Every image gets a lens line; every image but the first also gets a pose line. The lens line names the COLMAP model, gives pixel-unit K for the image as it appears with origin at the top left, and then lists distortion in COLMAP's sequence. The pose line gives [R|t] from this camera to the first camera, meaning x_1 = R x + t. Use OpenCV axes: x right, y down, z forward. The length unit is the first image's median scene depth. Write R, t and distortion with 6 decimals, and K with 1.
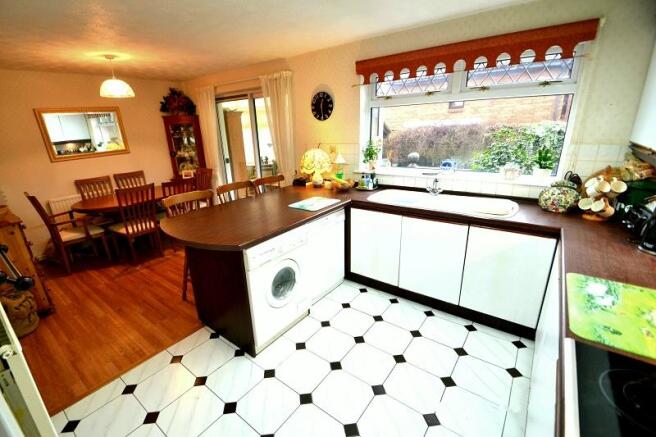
lens RADIAL K [[286.5, 0, 326.0], [0, 286.5, 221.8], [0, 0, 1]] dist [0.024189, -0.021108]
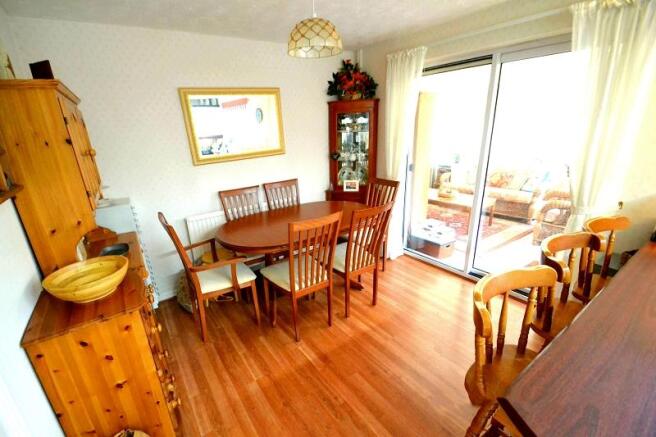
lens RADIAL K [[288.6, 0, 328.0], [0, 288.6, 218.5], [0, 0, 1]] dist [0.001187, 0.000478]
pose [[0.956933, 0.089891, -0.276043, -0.380545], [-0.089907, 0.995870, 0.012623, -0.101772], [0.276038, 0.012739, 0.961062, 0.361568]]
